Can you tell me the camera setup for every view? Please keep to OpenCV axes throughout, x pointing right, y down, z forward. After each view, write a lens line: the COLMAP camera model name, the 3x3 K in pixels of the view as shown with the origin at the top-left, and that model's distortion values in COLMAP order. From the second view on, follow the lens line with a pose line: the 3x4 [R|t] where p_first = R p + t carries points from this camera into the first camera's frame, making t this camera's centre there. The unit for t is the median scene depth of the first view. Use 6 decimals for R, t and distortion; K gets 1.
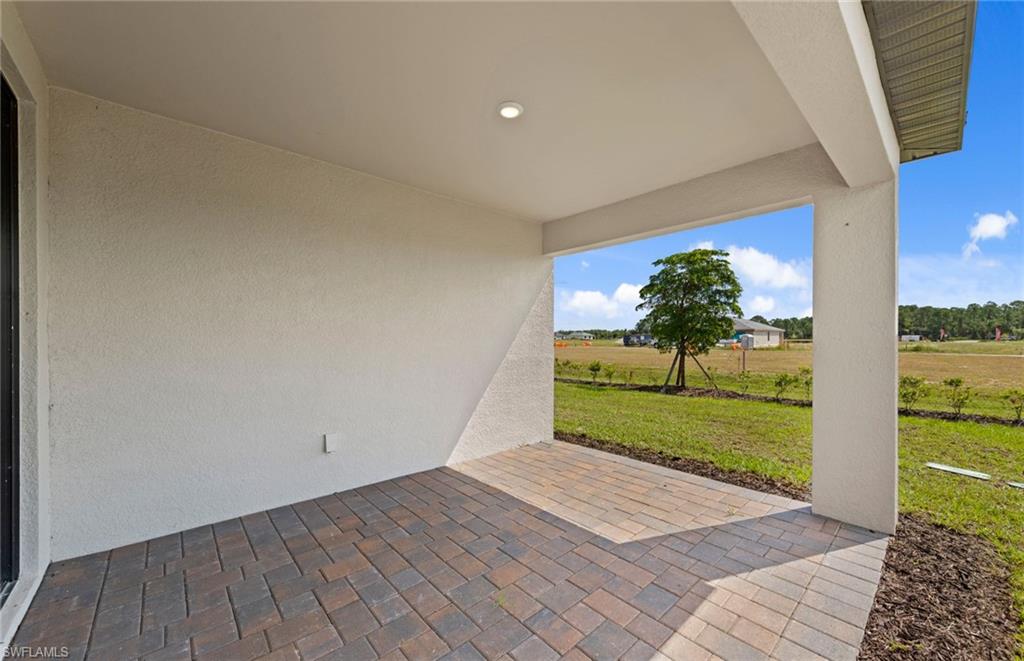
lens RADIAL K [[388.4, 0, 508.8], [0, 388.4, 334.9], [0, 0, 1]] dist [-0.000237, 0.000018]
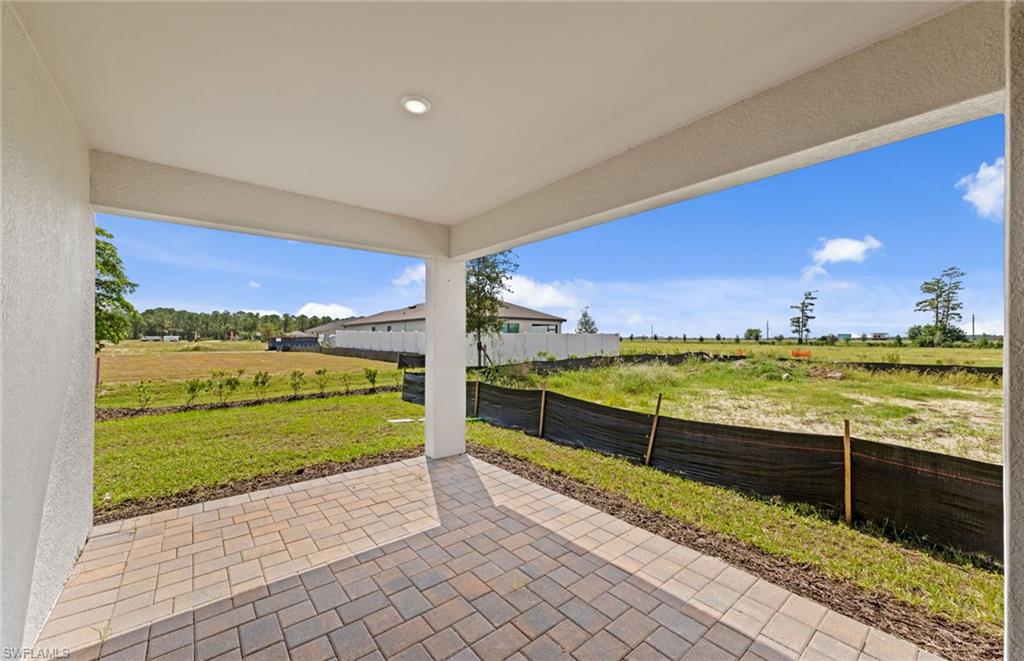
lens RADIAL K [[388.4, 0, 508.8], [0, 388.4, 334.9], [0, 0, 1]] dist [-0.000237, 0.000018]
pose [[0.037510, 0.010478, 0.999241, -0.536406], [-0.010032, 0.999899, -0.010108, -0.017522], [-0.999246, -0.009646, 0.037611, 0.453618]]
